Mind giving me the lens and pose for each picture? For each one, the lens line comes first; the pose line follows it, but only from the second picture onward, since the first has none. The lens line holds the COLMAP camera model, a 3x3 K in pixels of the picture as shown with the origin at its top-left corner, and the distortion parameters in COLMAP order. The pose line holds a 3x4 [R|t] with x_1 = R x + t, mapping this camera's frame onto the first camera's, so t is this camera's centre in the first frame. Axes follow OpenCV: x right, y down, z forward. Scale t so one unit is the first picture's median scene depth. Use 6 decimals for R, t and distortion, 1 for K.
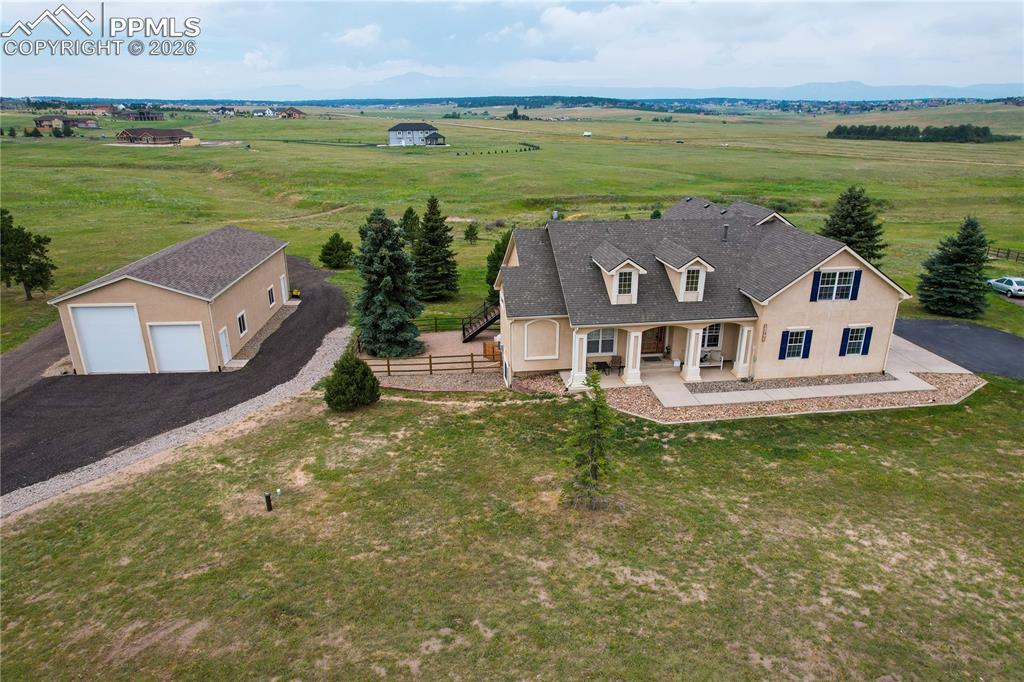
lens RADIAL K [[649.0, 0, 516.4], [0, 649.0, 343.7], [0, 0, 1]] dist [-0.079845, 0.072091]
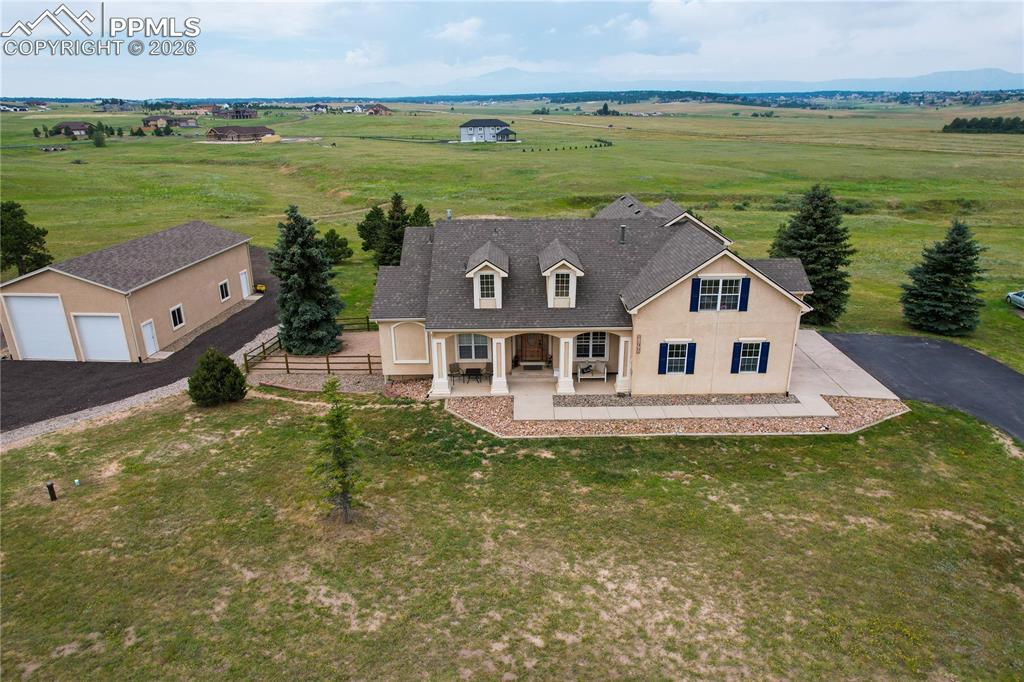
lens RADIAL K [[662.9, 0, 512.0], [0, 662.9, 341.0], [0, 0, 1]] dist [-0.076096, 0.064718]
pose [[0.990520, 0.035752, -0.132632, 0.278737], [-0.036384, 0.999335, -0.002345, -0.010704], [0.132460, 0.007149, 0.991163, 0.039746]]
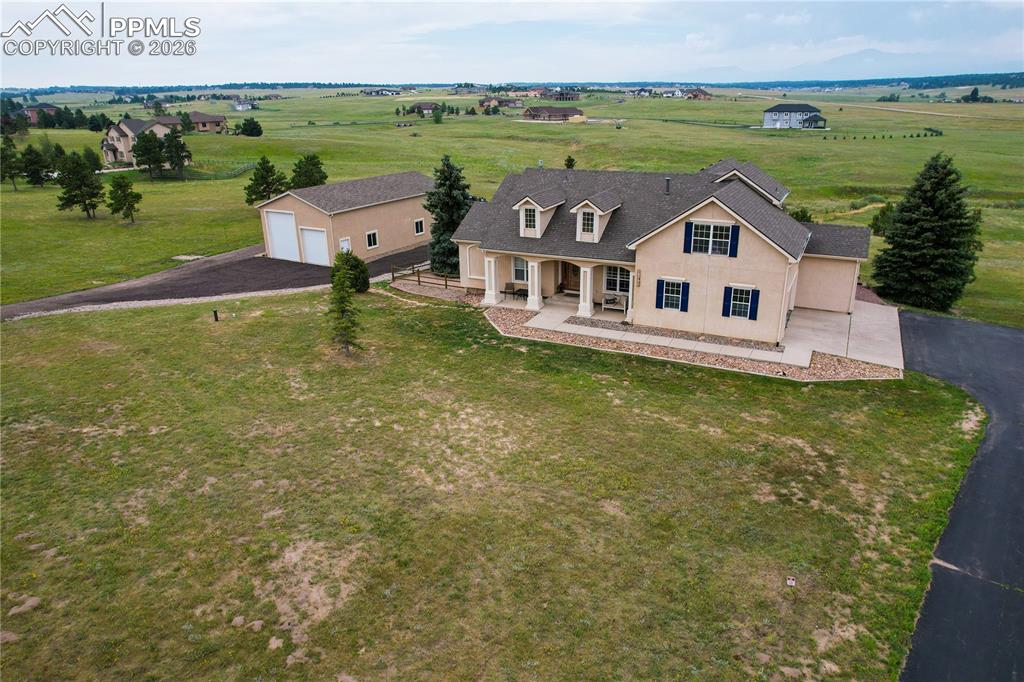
lens RADIAL K [[662.9, 0, 512.0], [0, 662.9, 341.0], [0, 0, 1]] dist [-0.076096, 0.064718]
pose [[0.827382, 0.183540, -0.530804, 0.671361], [-0.176115, 0.982214, 0.065111, 0.041187], [0.533313, 0.039611, 0.844990, -0.002650]]
